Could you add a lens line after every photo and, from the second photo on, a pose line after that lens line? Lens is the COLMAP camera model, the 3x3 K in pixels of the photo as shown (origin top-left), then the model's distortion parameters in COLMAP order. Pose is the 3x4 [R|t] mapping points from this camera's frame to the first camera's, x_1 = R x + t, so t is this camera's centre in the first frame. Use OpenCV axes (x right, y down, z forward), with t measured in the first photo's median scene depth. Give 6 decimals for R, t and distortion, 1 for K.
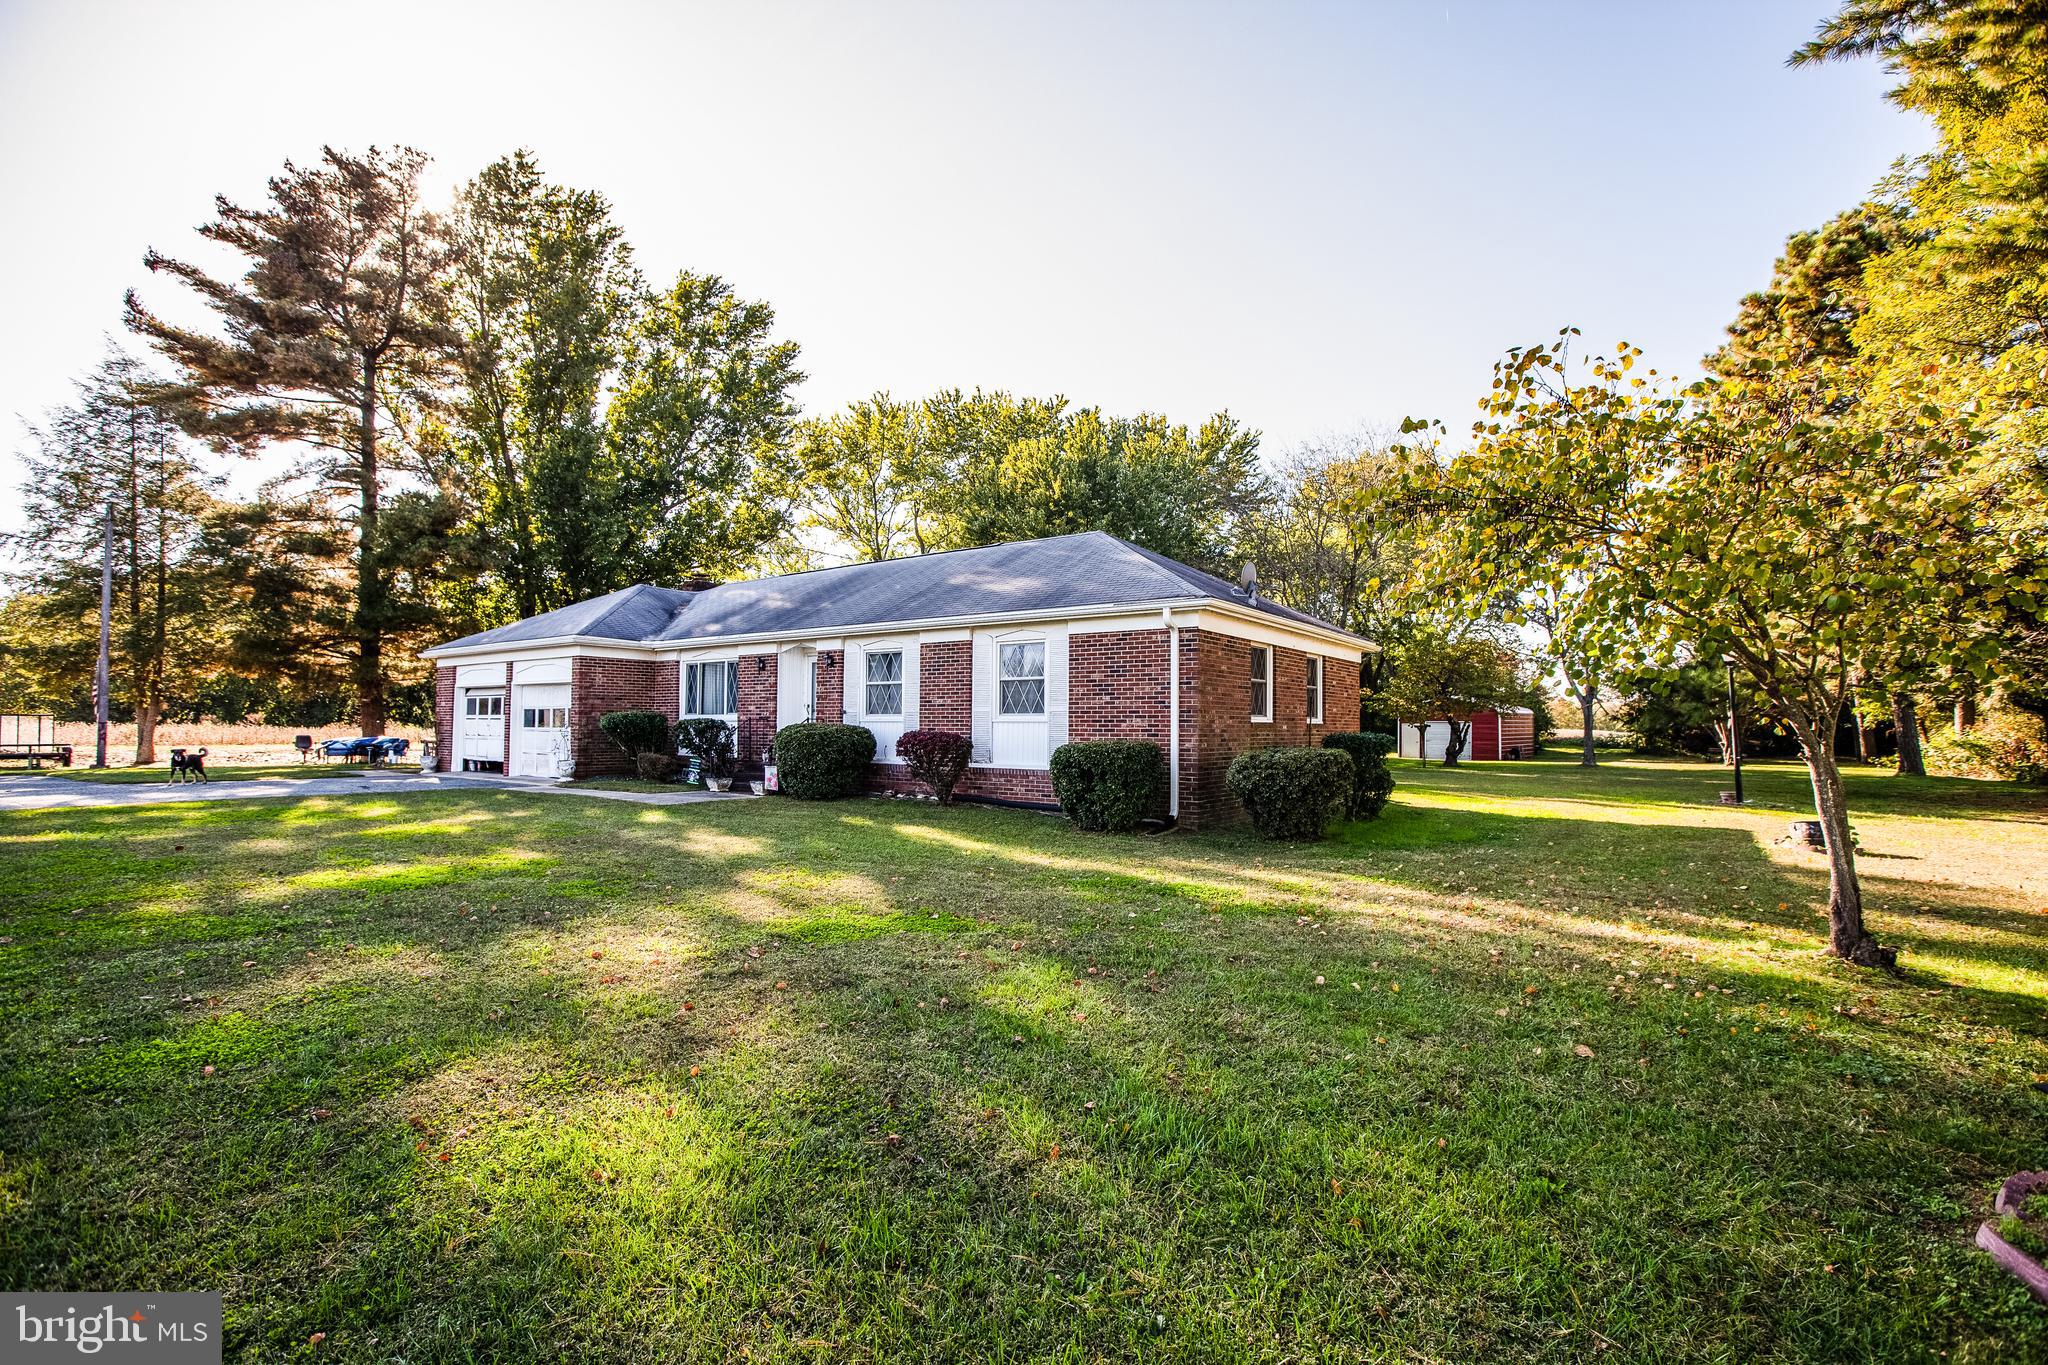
lens RADIAL K [[949.9, 0, 1024.0], [0, 949.9, 682.5], [0, 0, 1]] dist [-0.002799, -0.000302]
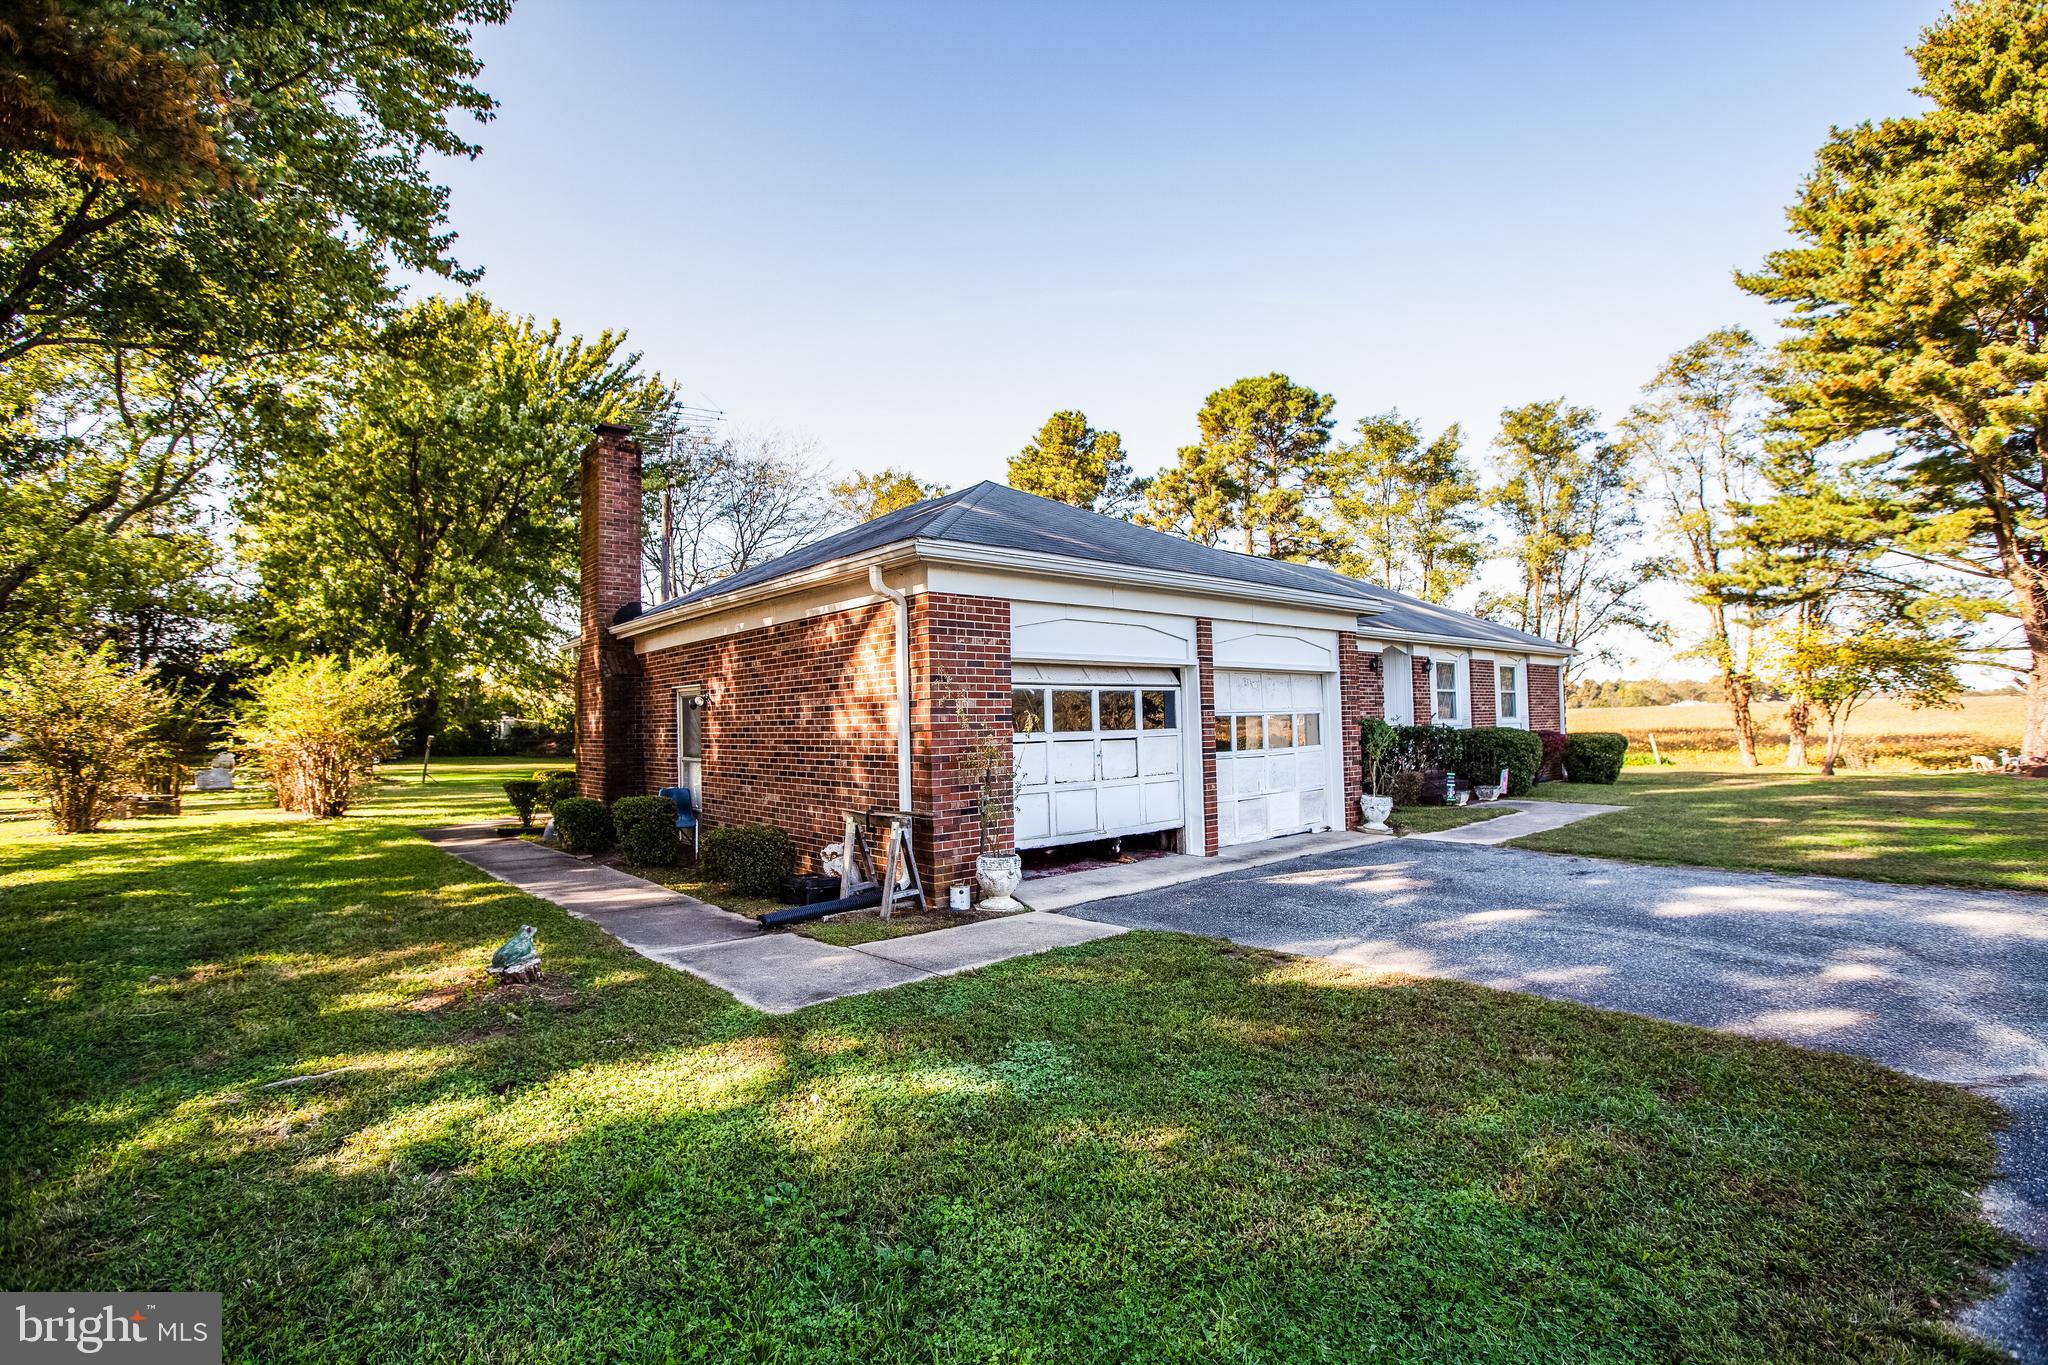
lens RADIAL K [[937.5, 0, 1024.0], [0, 937.5, 682.5], [0, 0, 1]] dist [-0.029674, 0.000097]
pose [[0.205471, 0.032367, 0.978128, -1.267656], [-0.025367, 0.999293, -0.027739, 0.032385], [-0.978334, -0.019112, 0.206147, 1.218964]]
